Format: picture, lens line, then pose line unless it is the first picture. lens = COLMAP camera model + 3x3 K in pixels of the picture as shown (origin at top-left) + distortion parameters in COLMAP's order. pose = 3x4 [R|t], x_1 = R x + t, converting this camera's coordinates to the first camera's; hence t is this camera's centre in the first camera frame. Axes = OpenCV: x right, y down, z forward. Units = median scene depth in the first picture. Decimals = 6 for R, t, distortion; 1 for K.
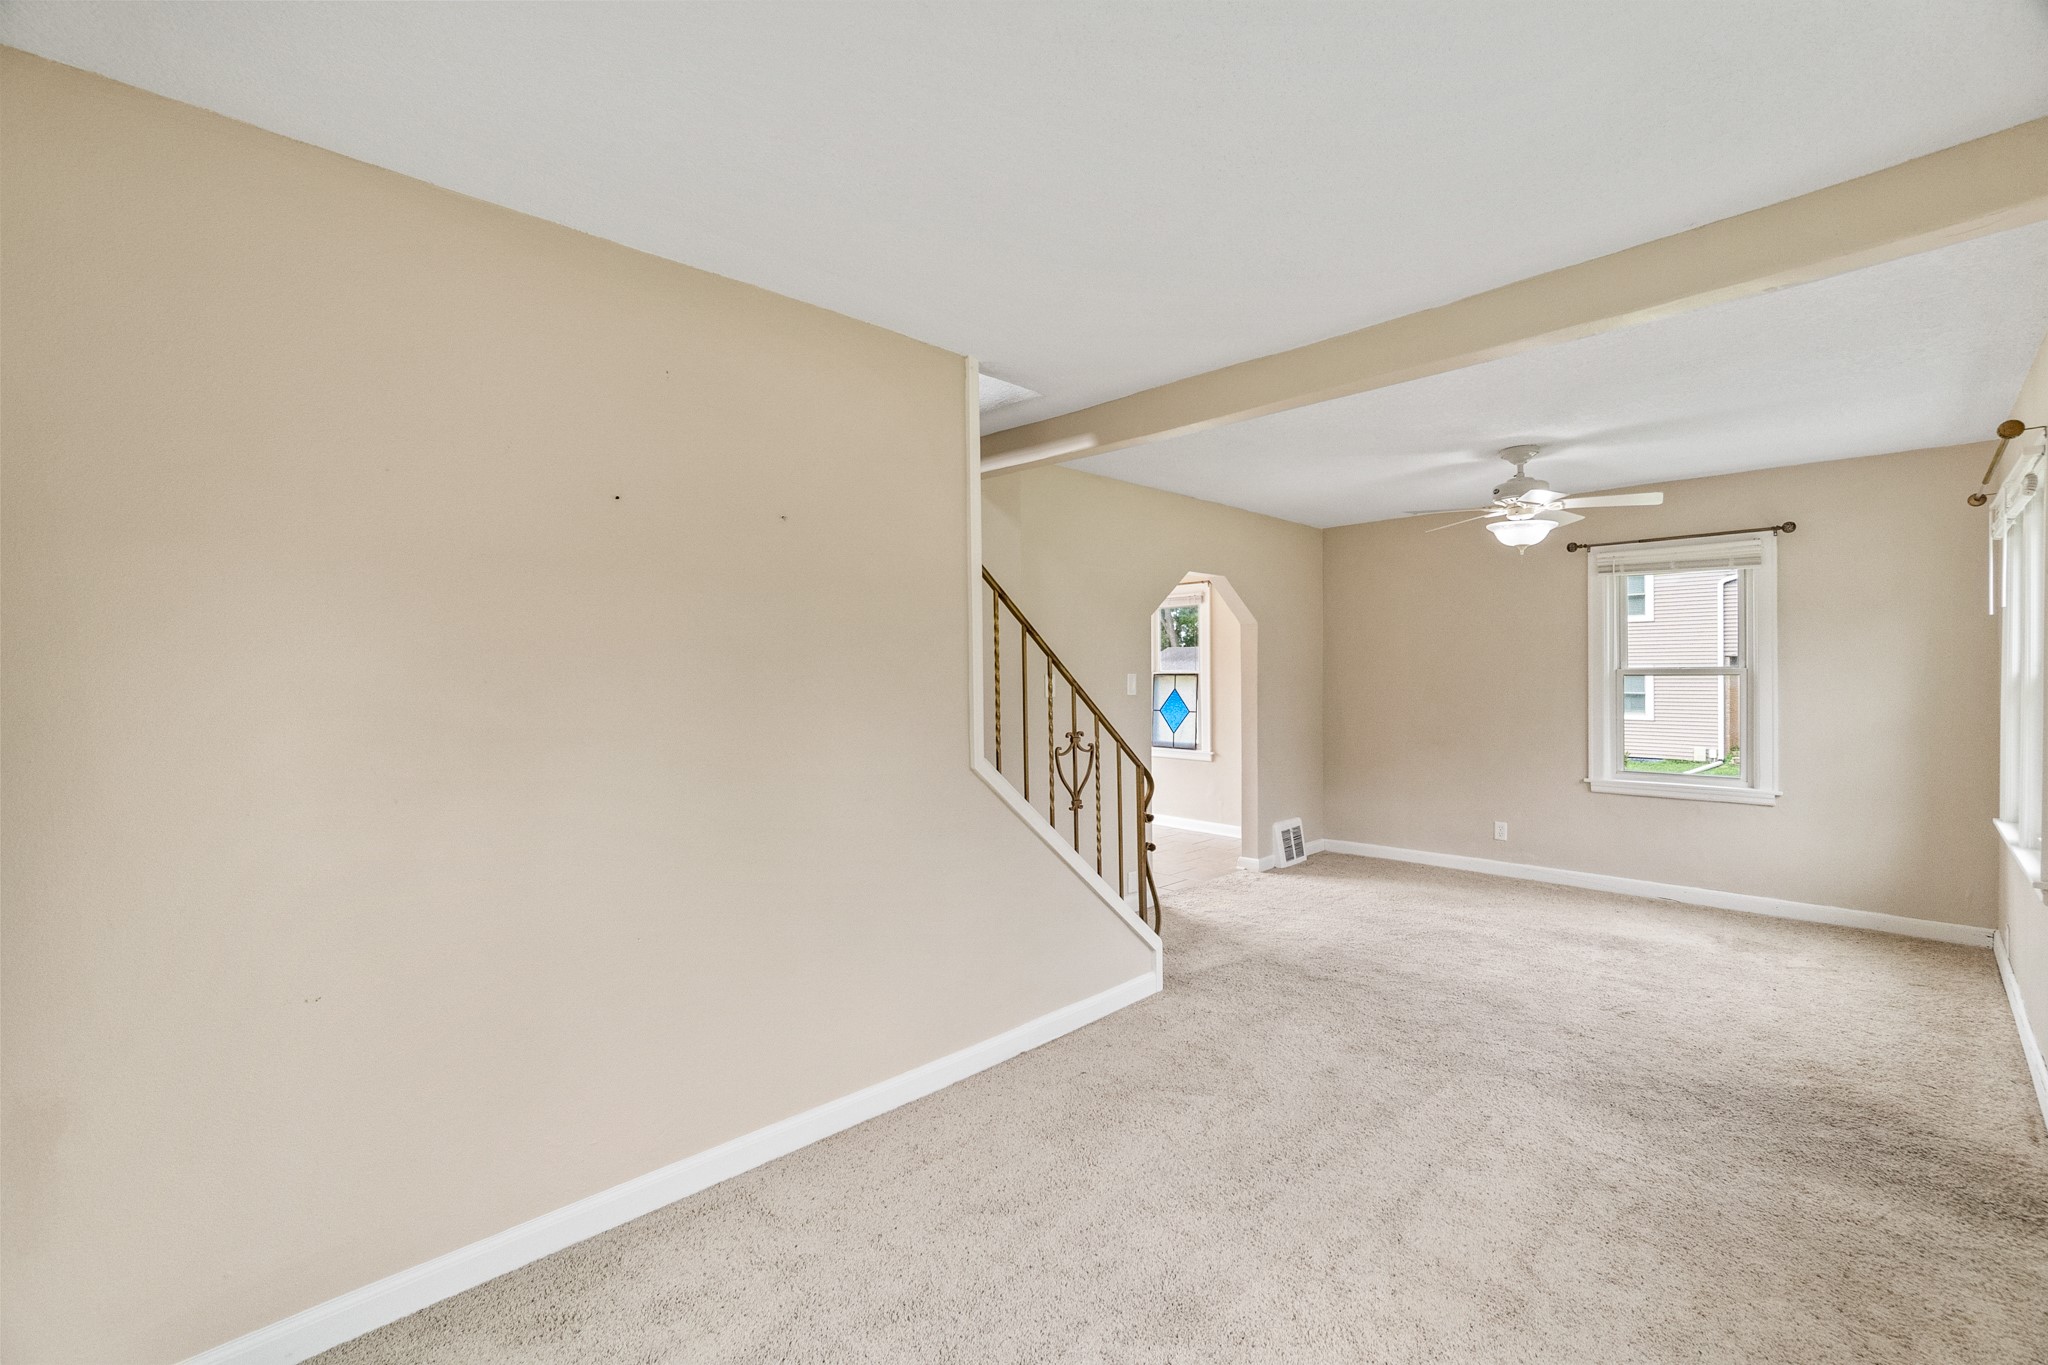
lens RADIAL K [[857.0, 0, 1029.8], [0, 857.0, 673.8], [0, 0, 1]] dist [0.002535, 0.000313]
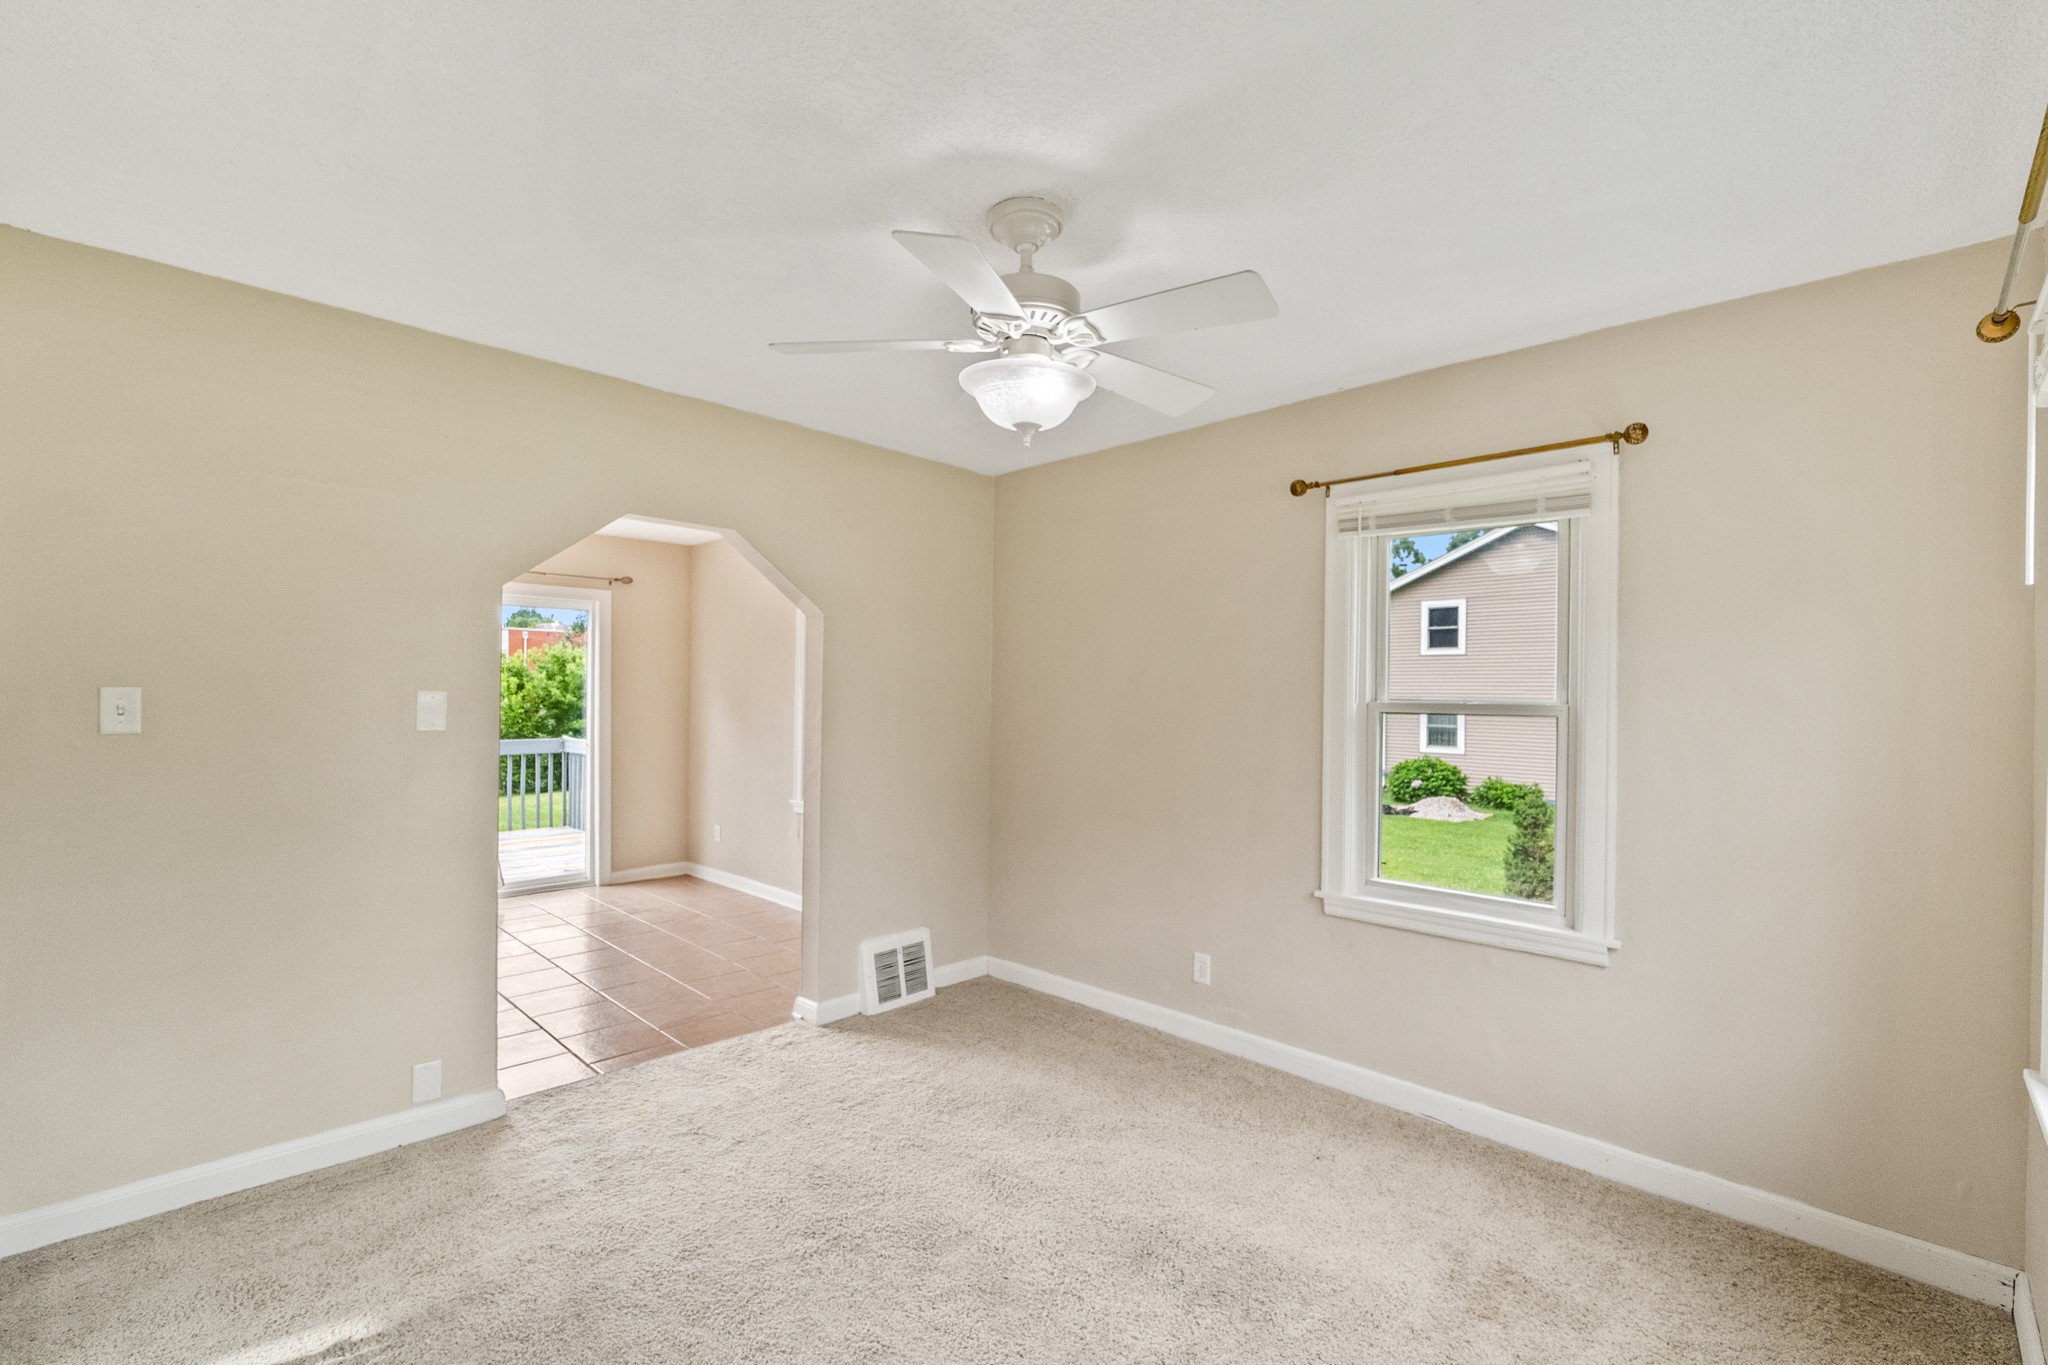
lens RADIAL K [[887.1, 0, 1022.3], [0, 887.1, 692.7], [0, 0, 1]] dist [-0.006443, 0.001037]
pose [[0.999731, 0.020799, 0.010229, 0.481592], [-0.020735, 0.999765, -0.006345, -0.003081], [-0.010359, 0.006131, 0.999928, 0.444640]]
